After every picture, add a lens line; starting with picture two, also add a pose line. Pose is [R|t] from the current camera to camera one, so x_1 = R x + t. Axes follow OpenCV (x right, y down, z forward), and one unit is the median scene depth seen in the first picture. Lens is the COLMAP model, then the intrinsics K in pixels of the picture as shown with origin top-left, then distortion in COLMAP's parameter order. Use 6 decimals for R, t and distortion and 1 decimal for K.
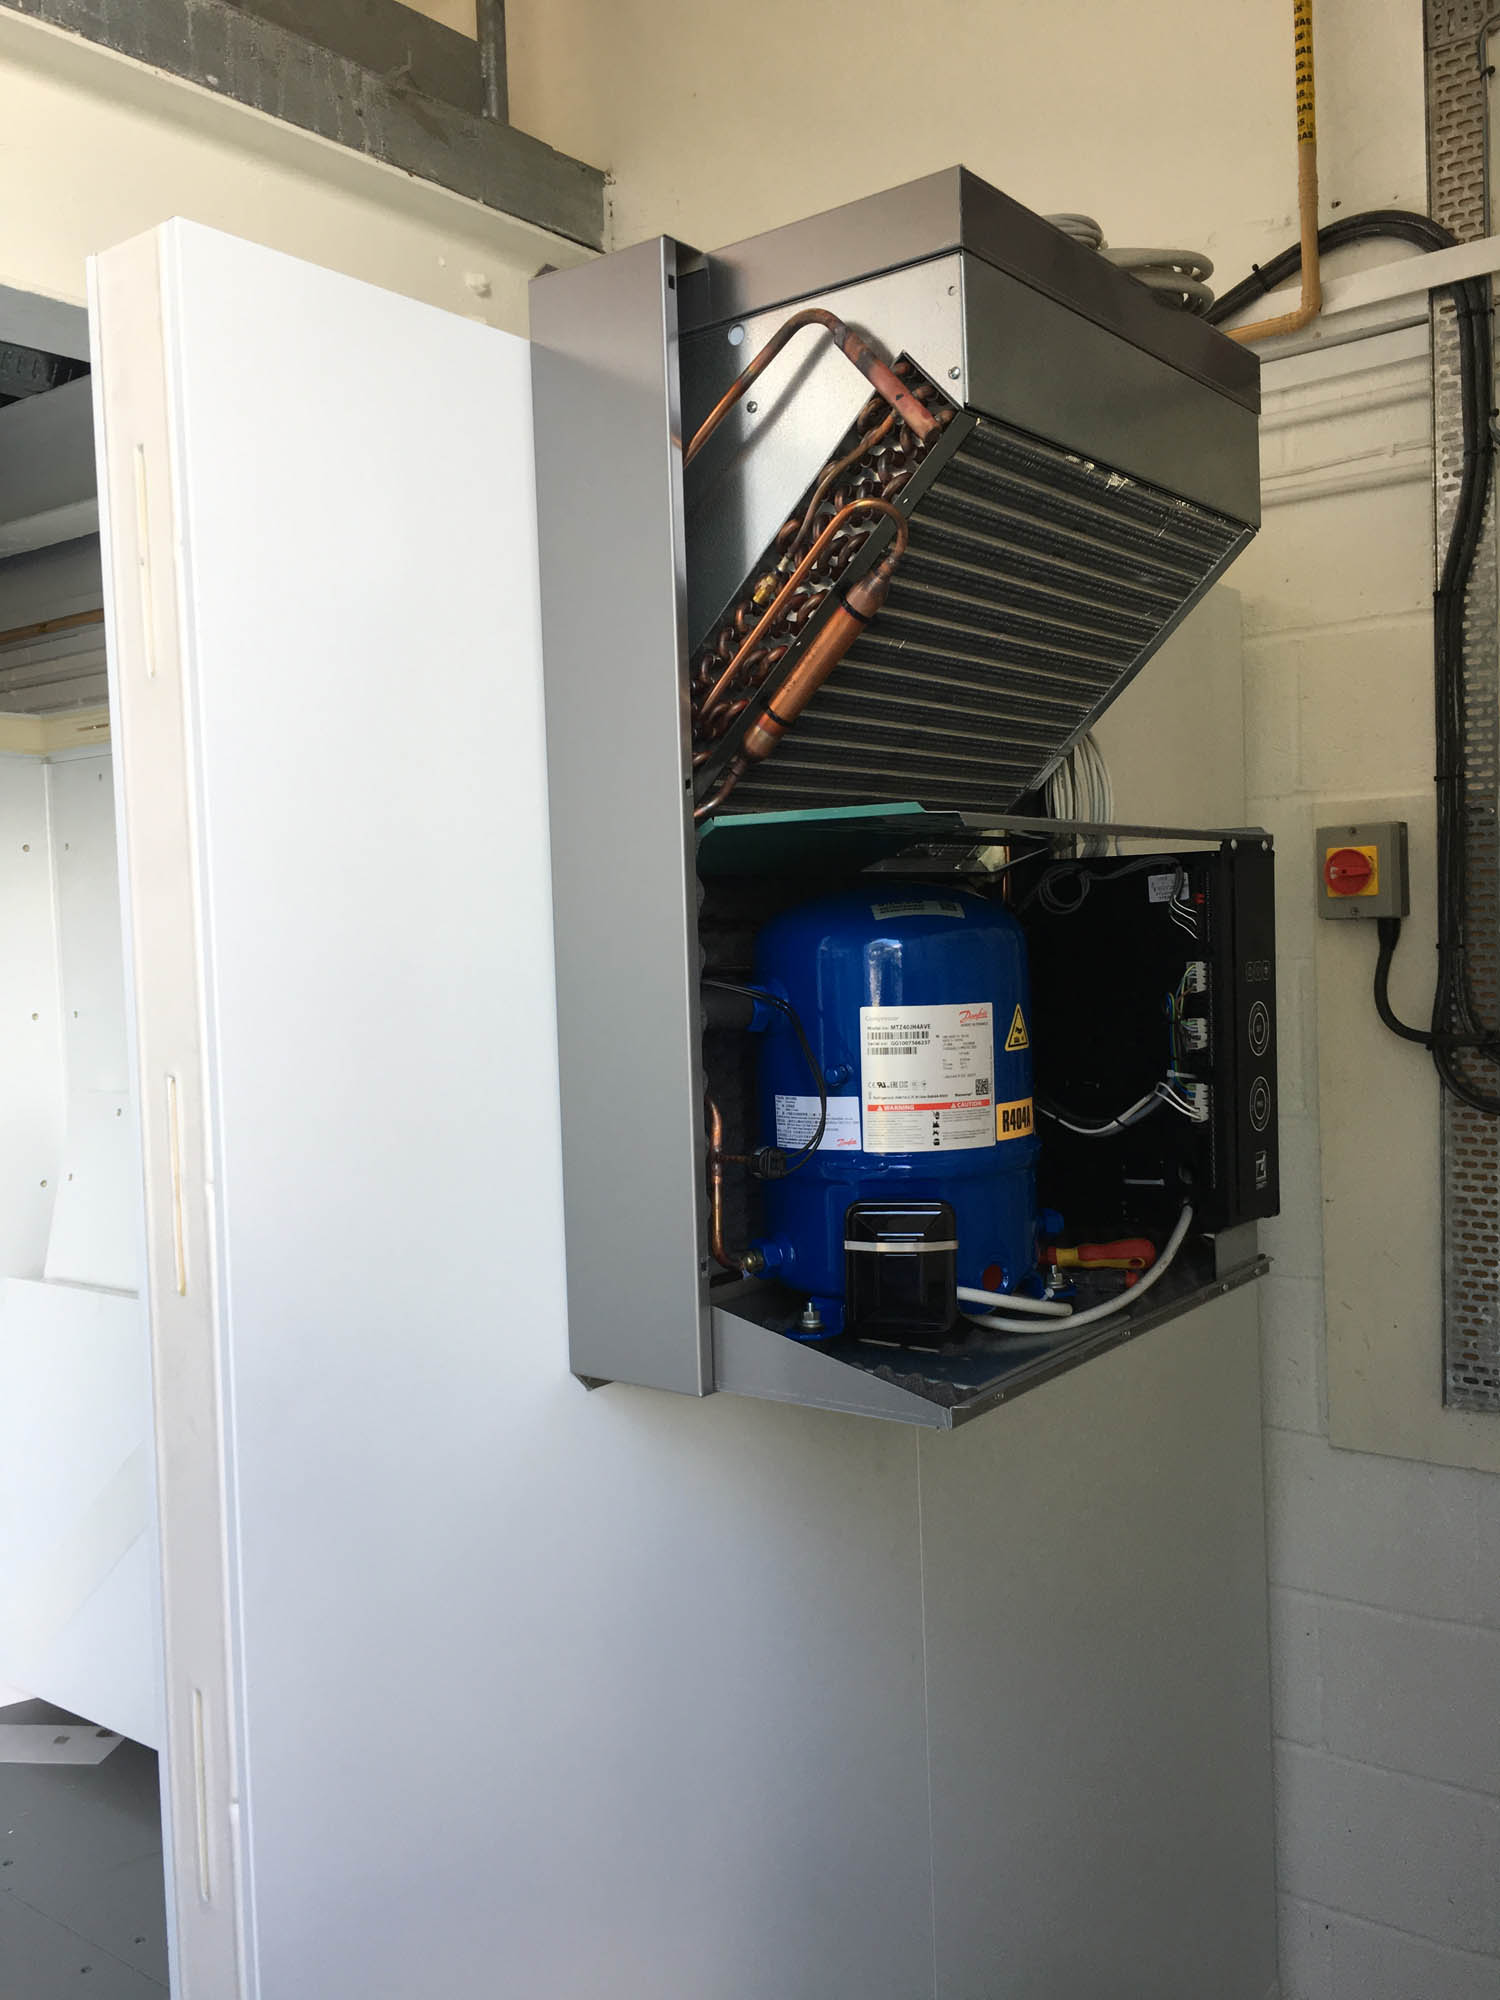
lens RADIAL K [[1700.4, 0, 748.2], [0, 1700.4, 971.0], [0, 0, 1]] dist [0.079423, -0.126589]
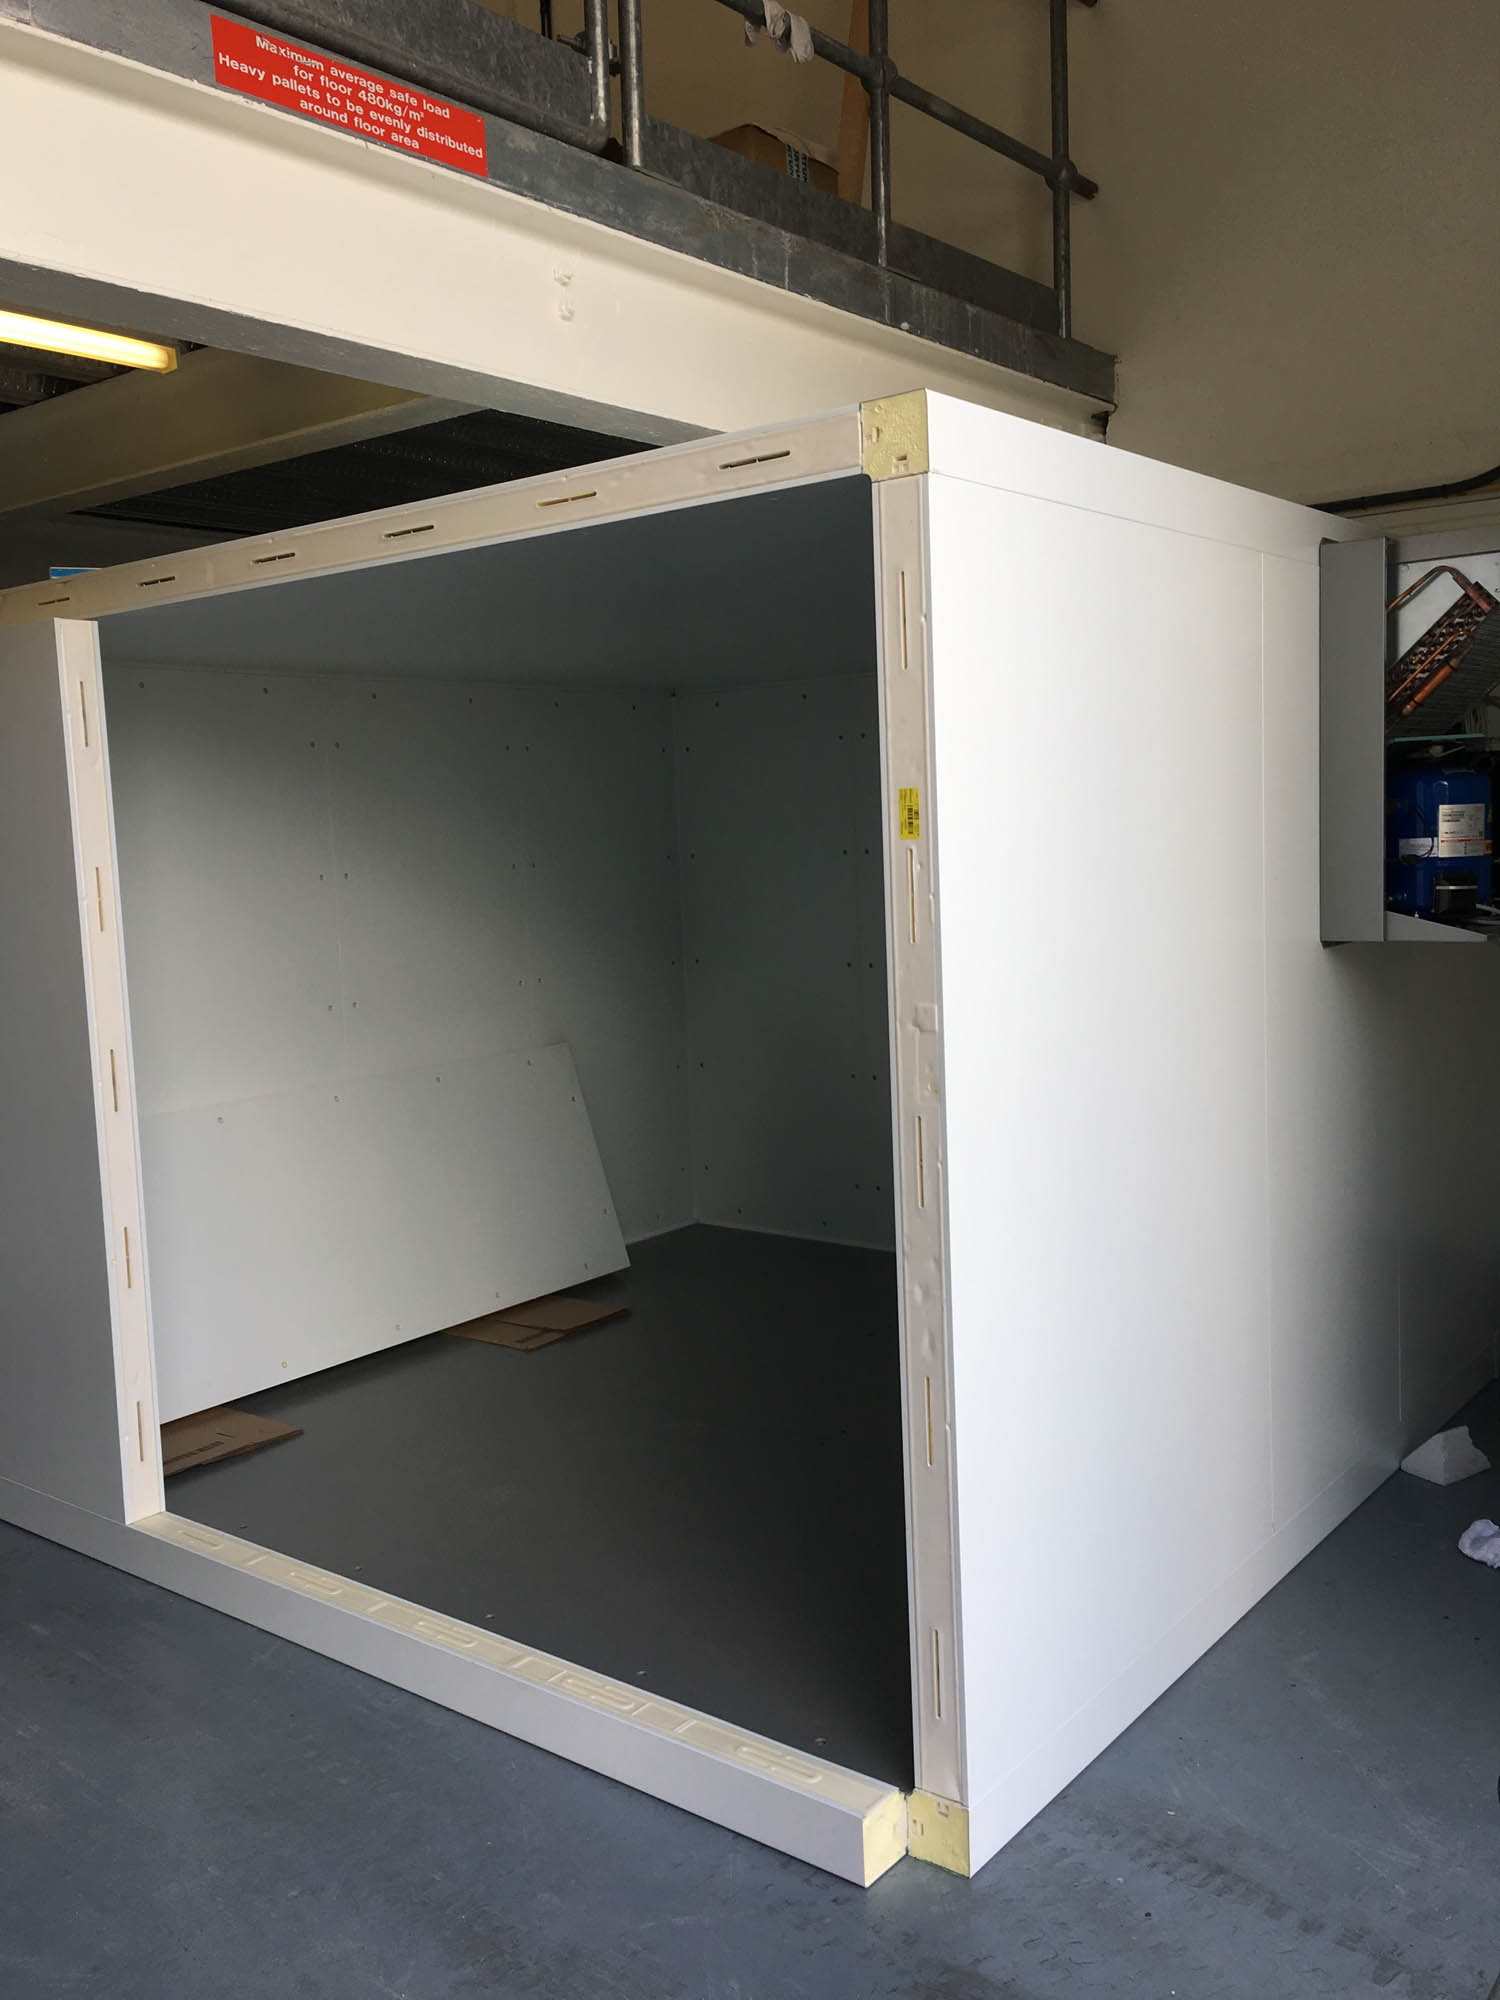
lens RADIAL K [[1700.4, 0, 748.2], [0, 1700.4, 971.0], [0, 0, 1]] dist [0.079423, -0.126589]
pose [[0.999904, -0.003994, -0.013264, -0.610914], [0.004807, 0.998076, 0.061823, 0.066861], [0.012992, -0.061881, 0.997999, -1.096306]]
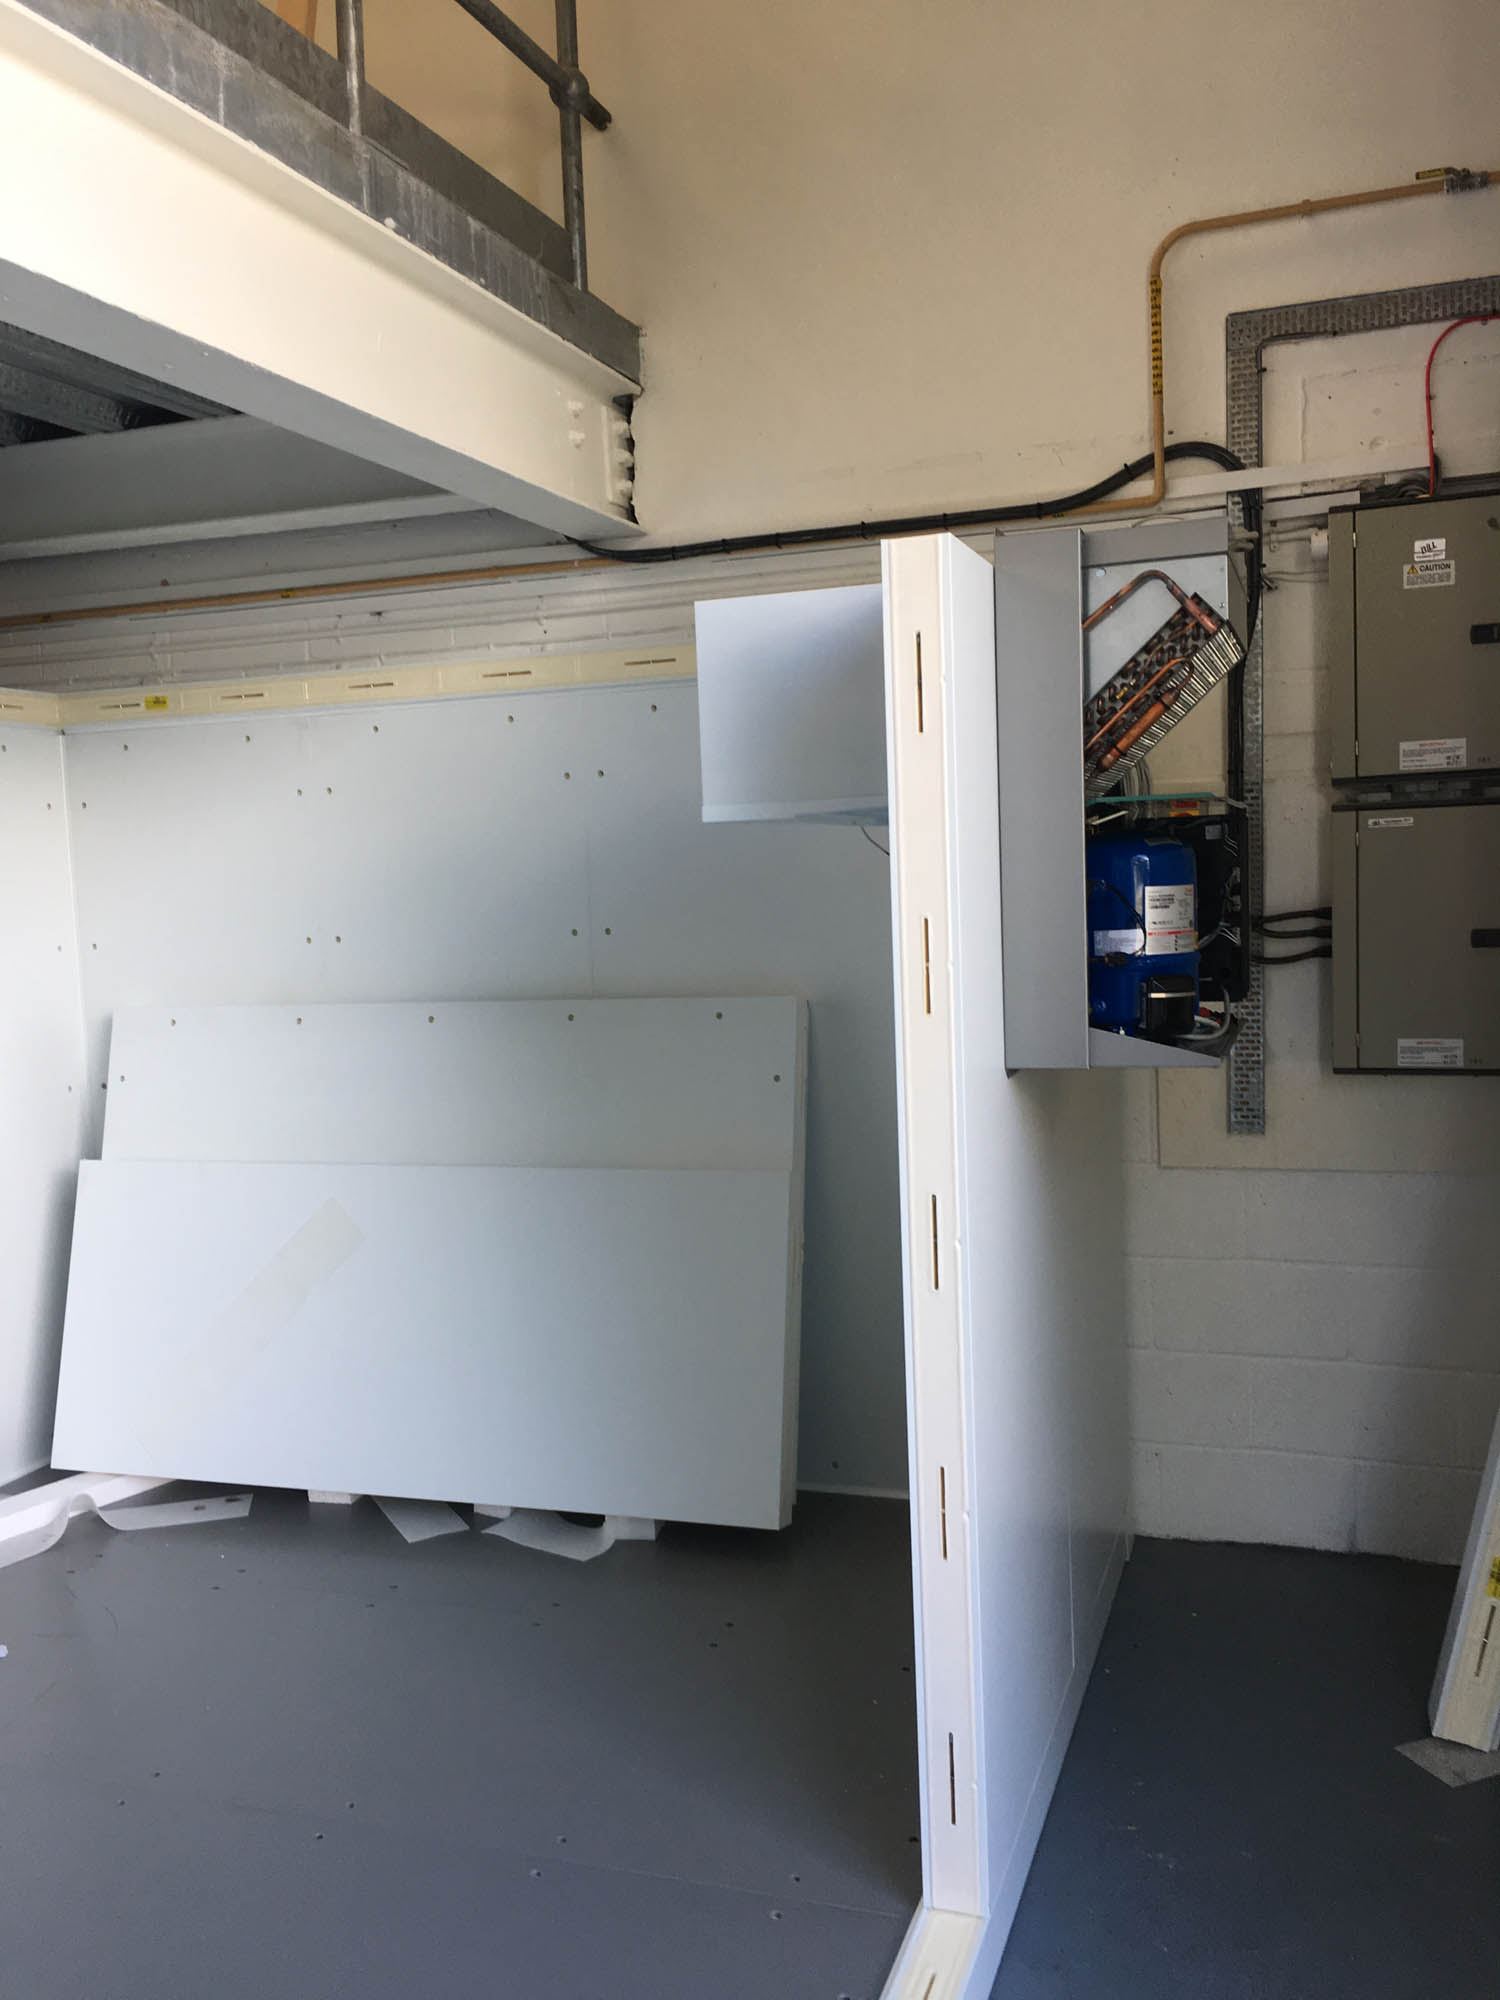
lens RADIAL K [[1700.4, 0, 748.2], [0, 1700.4, 971.0], [0, 0, 1]] dist [0.079423, -0.126589]
pose [[0.948820, -0.026467, 0.314706, -0.638485], [0.018857, 0.999452, 0.027202, 0.034826], [-0.315254, -0.019875, 0.948799, -0.518264]]
